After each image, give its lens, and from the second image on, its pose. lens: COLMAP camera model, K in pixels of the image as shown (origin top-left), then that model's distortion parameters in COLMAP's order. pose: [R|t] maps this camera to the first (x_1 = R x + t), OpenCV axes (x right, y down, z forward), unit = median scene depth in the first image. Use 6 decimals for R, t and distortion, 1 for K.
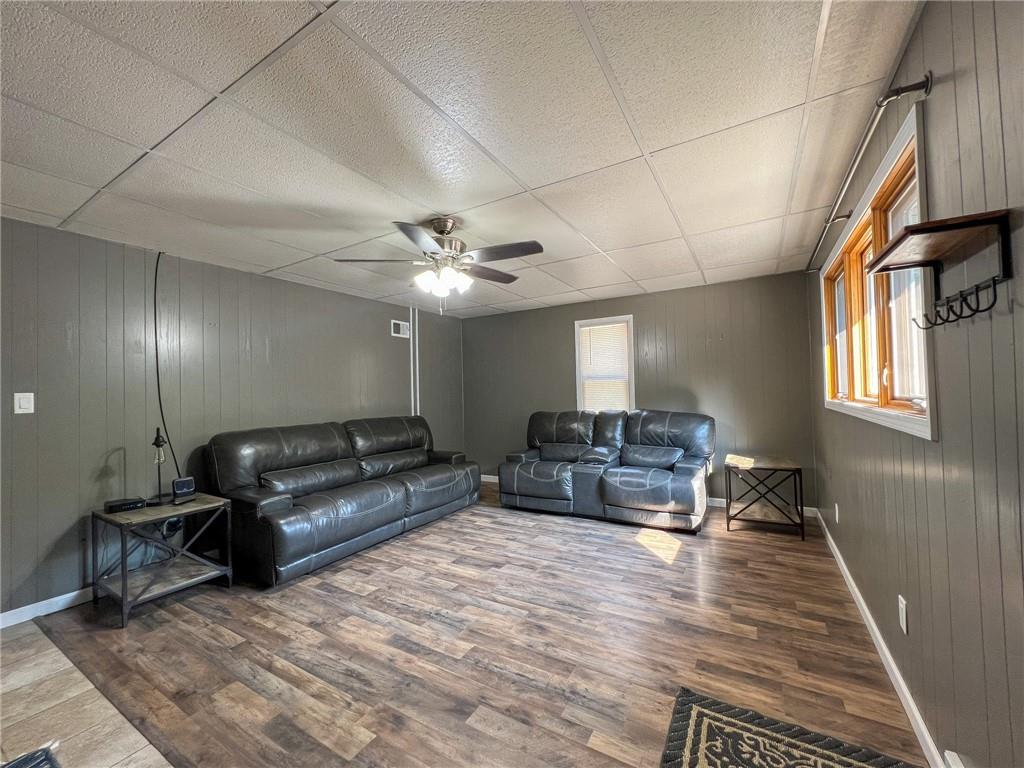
lens RADIAL K [[408.7, 0, 505.7], [0, 408.7, 383.3], [0, 0, 1]] dist [-0.002204, 0.001025]
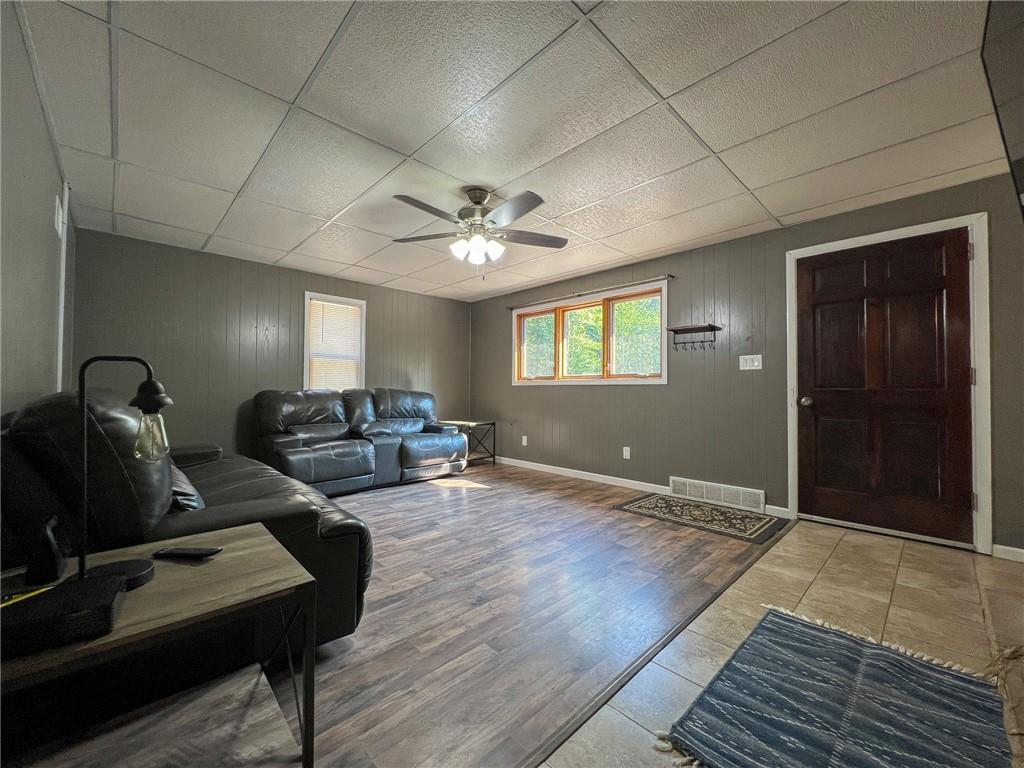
lens RADIAL K [[408.7, 0, 511.2], [0, 408.7, 386.2], [0, 0, 1]] dist [-0.002204, 0.001025]
pose [[0.258826, 0.041121, 0.965048, -1.048193], [-0.033368, 0.998878, -0.033614, 0.132859], [-0.965347, -0.023502, 0.259908, 0.583560]]
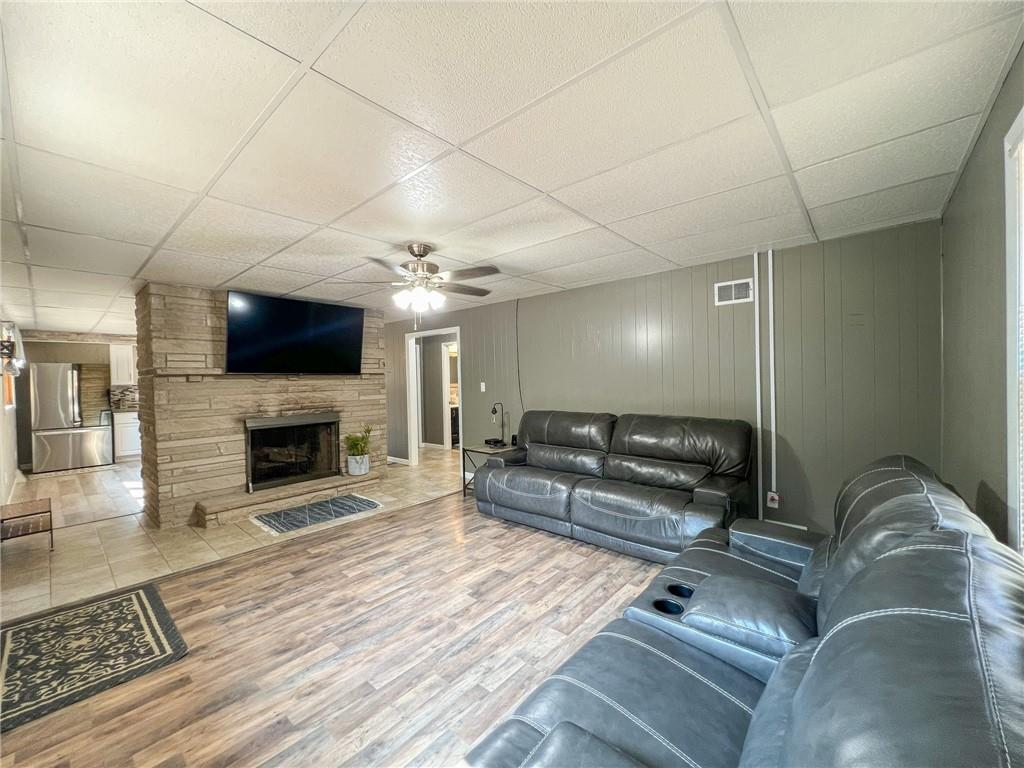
lens RADIAL K [[408.7, 0, 512.3], [0, 408.7, 377.4], [0, 0, 1]] dist [-0.002204, 0.001025]
pose [[-0.167965, 0.028132, -0.985392, 0.878035], [0.048273, 0.998628, 0.020281, -0.037475], [0.984610, -0.044161, -0.169092, 1.329801]]
